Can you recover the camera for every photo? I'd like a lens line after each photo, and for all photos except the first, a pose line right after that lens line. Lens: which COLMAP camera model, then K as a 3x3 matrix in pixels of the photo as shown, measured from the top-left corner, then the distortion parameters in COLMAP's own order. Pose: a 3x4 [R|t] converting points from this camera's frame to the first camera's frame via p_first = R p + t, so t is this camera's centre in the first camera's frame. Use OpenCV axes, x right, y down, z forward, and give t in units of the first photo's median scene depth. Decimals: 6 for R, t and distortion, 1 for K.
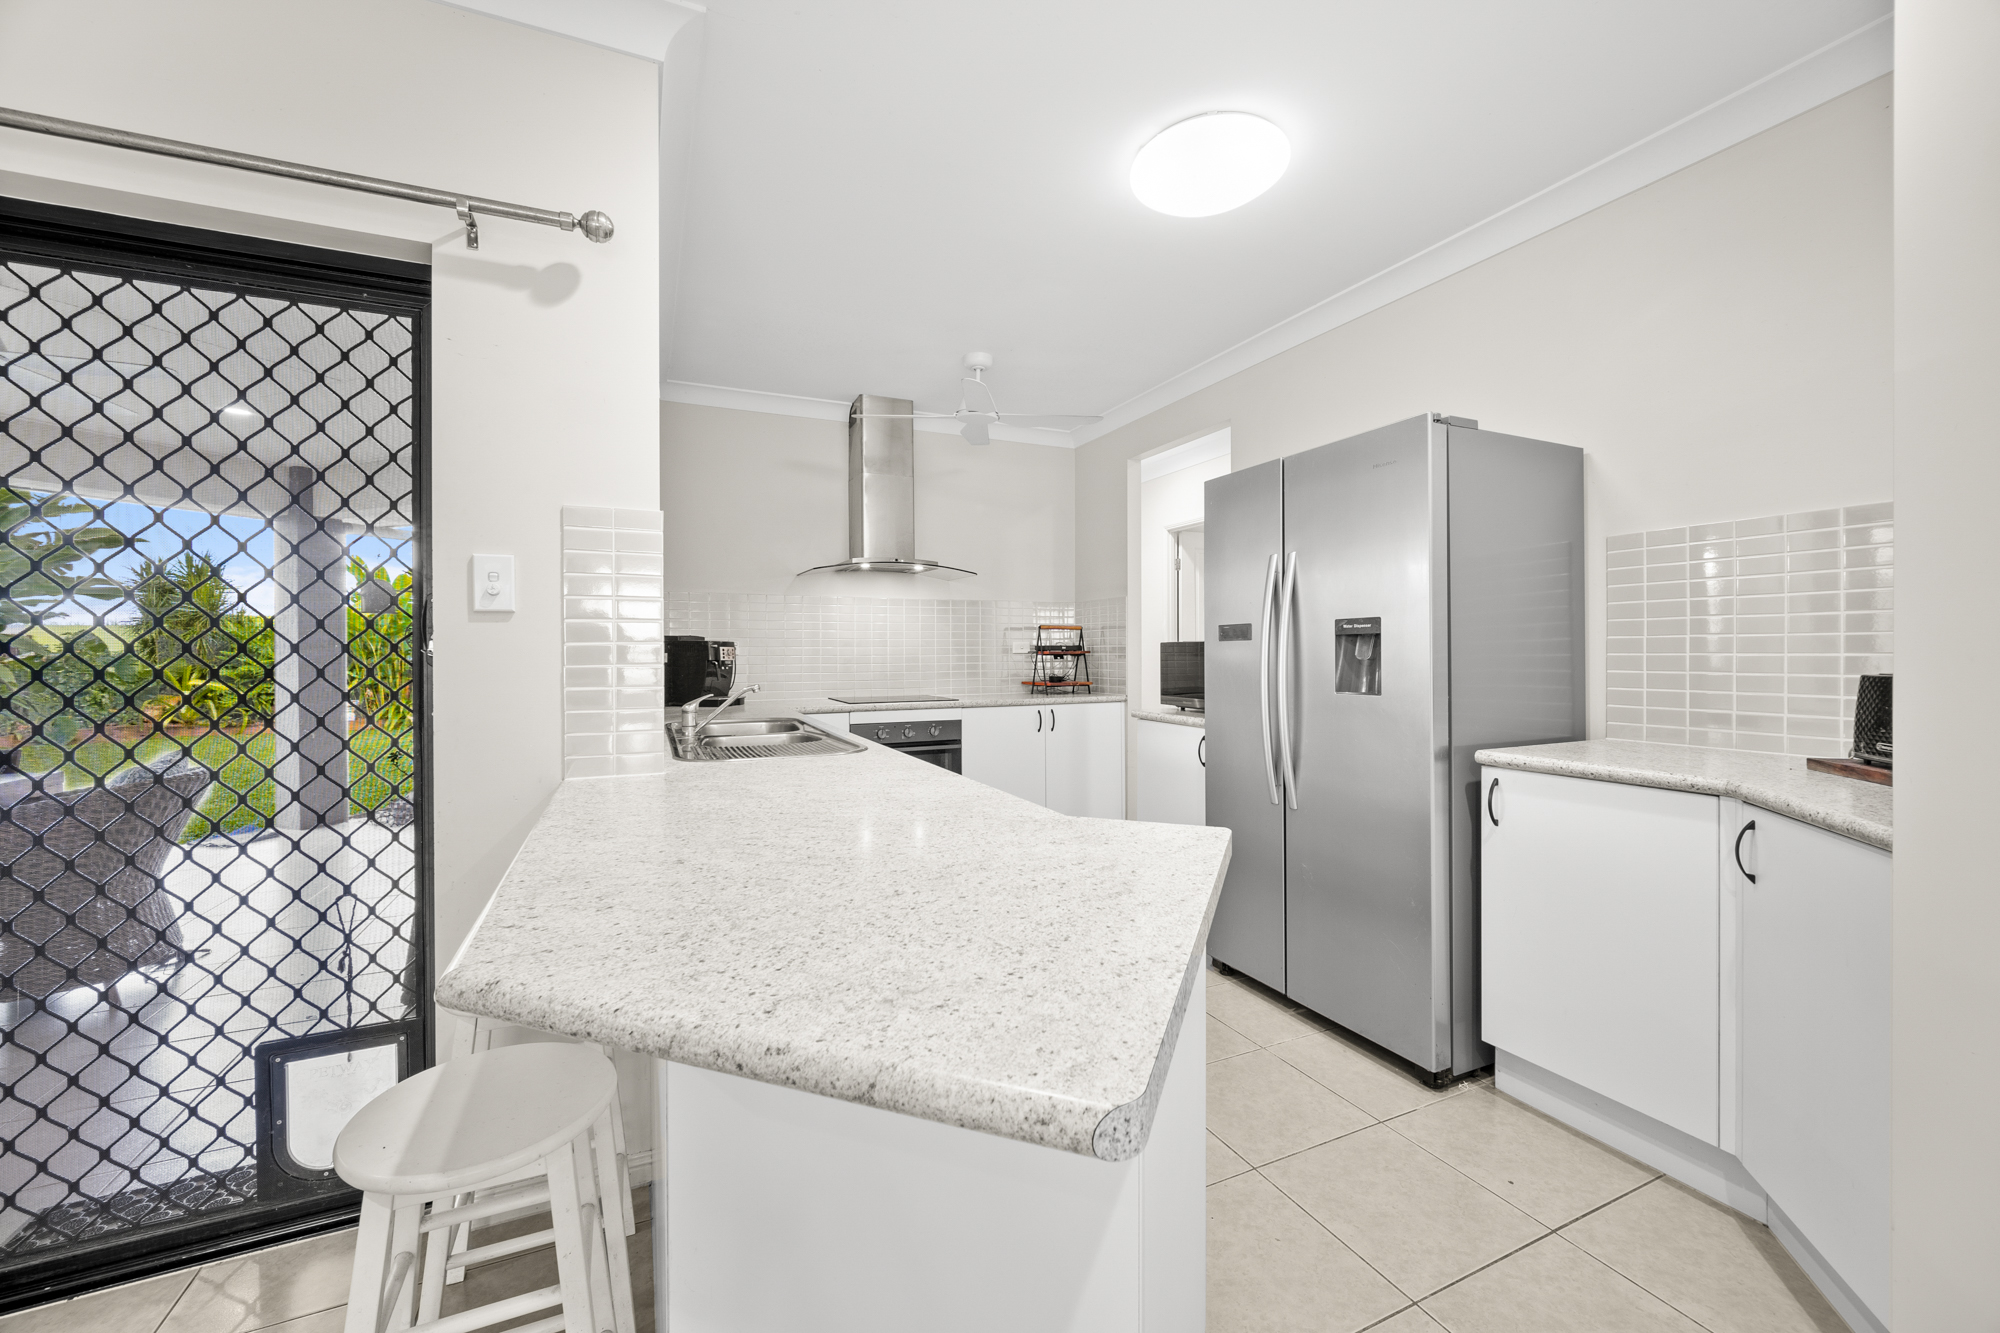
lens RADIAL K [[791.5, 0, 999.3], [0, 791.5, 656.2], [0, 0, 1]] dist [-0.000691, 0.000046]
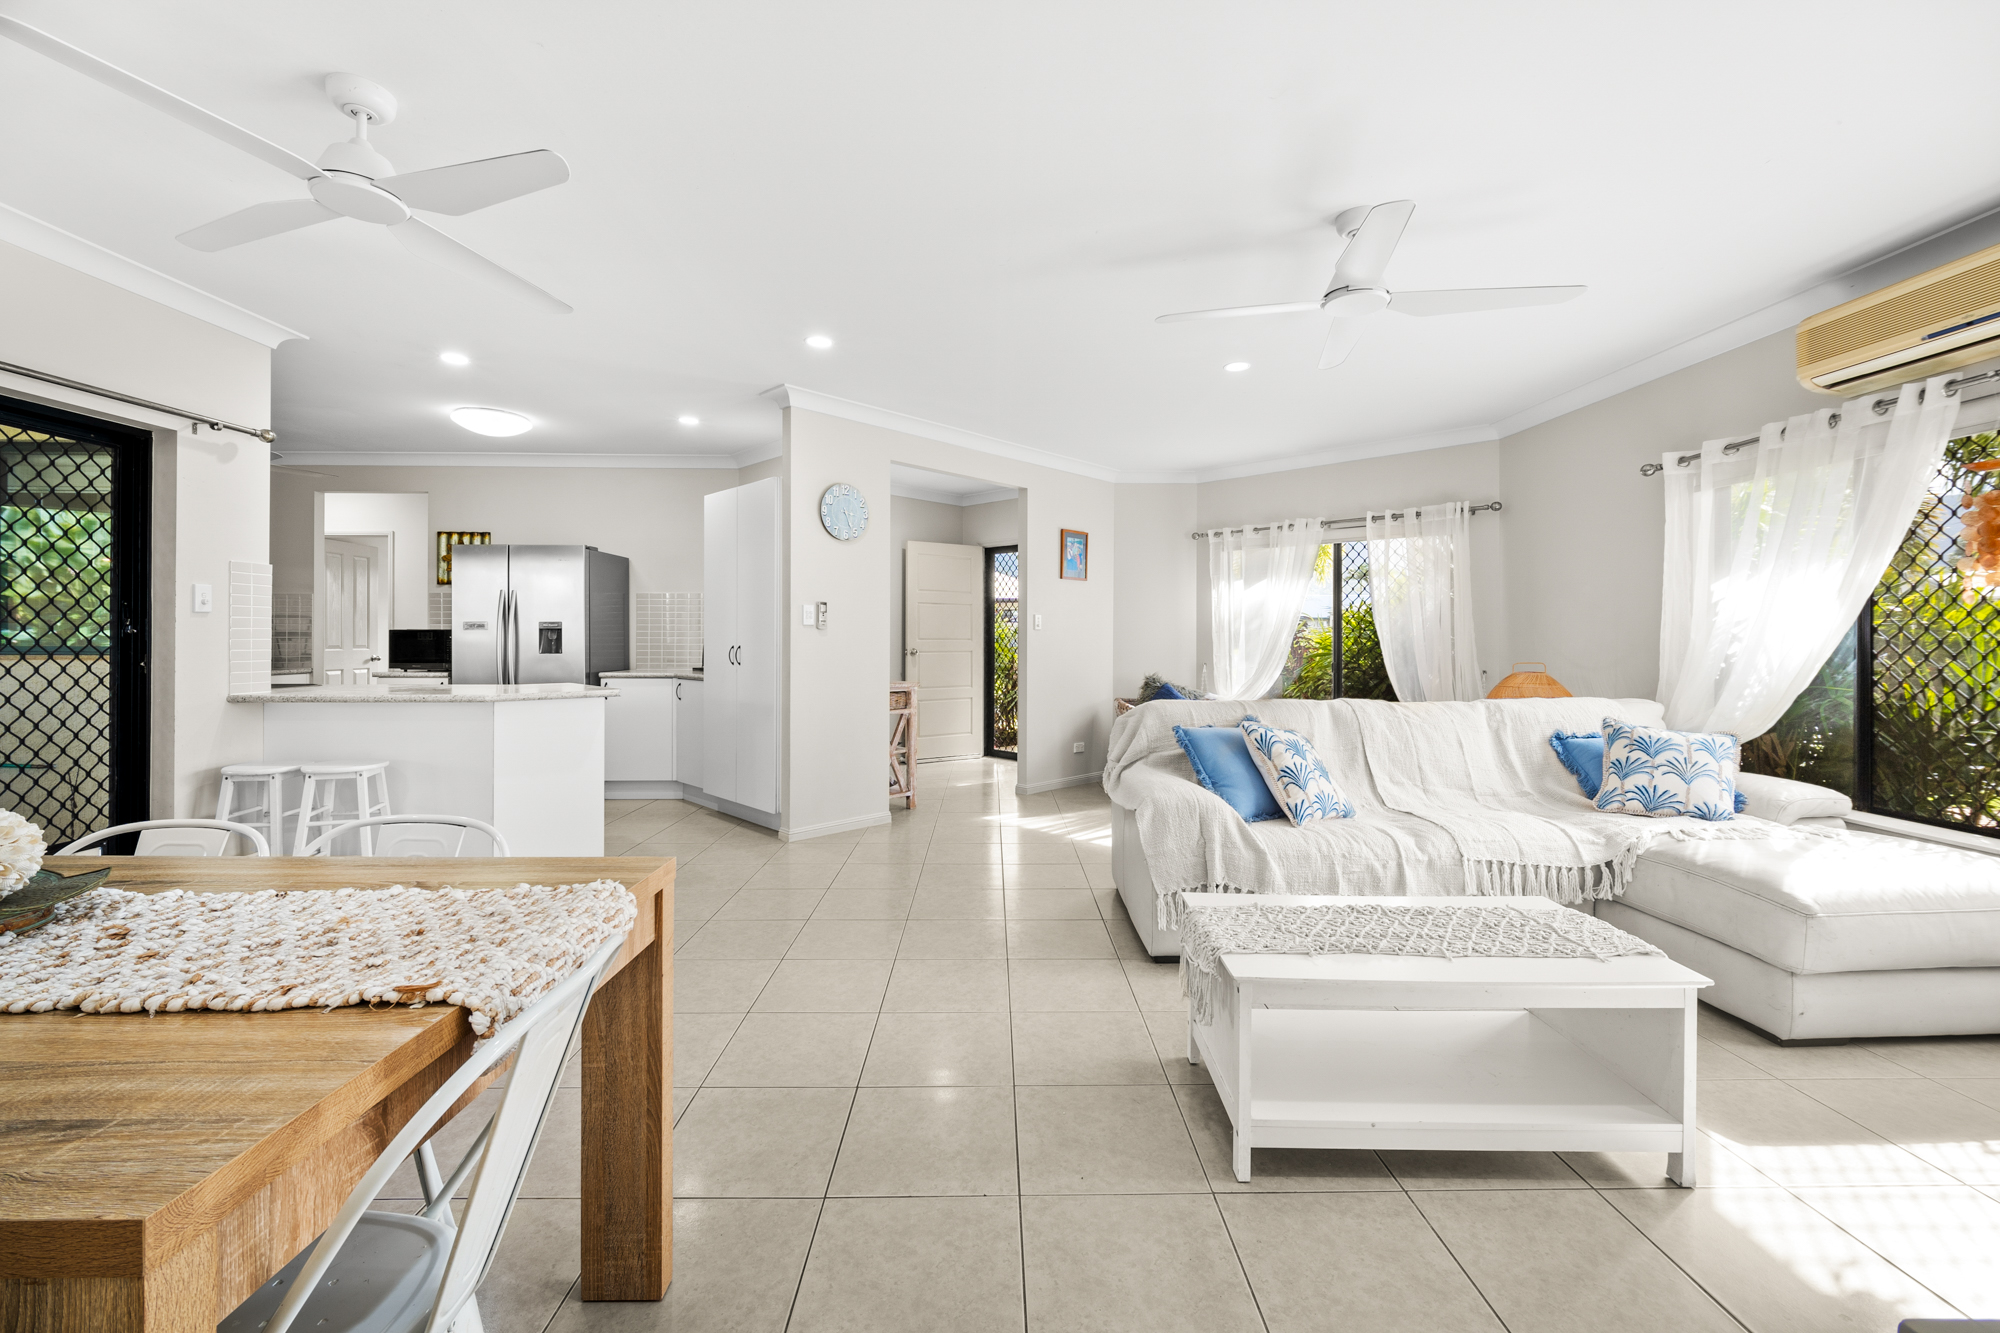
lens RADIAL K [[802.7, 0, 1006.5], [0, 802.7, 632.9], [0, 0, 1]] dist [-0.001540, -0.000166]
pose [[0.404045, 0.012093, 0.914659, -0.972342], [0.001419, 0.999903, -0.013847, 0.016799], [-0.914738, 0.006892, 0.403988, -0.998771]]
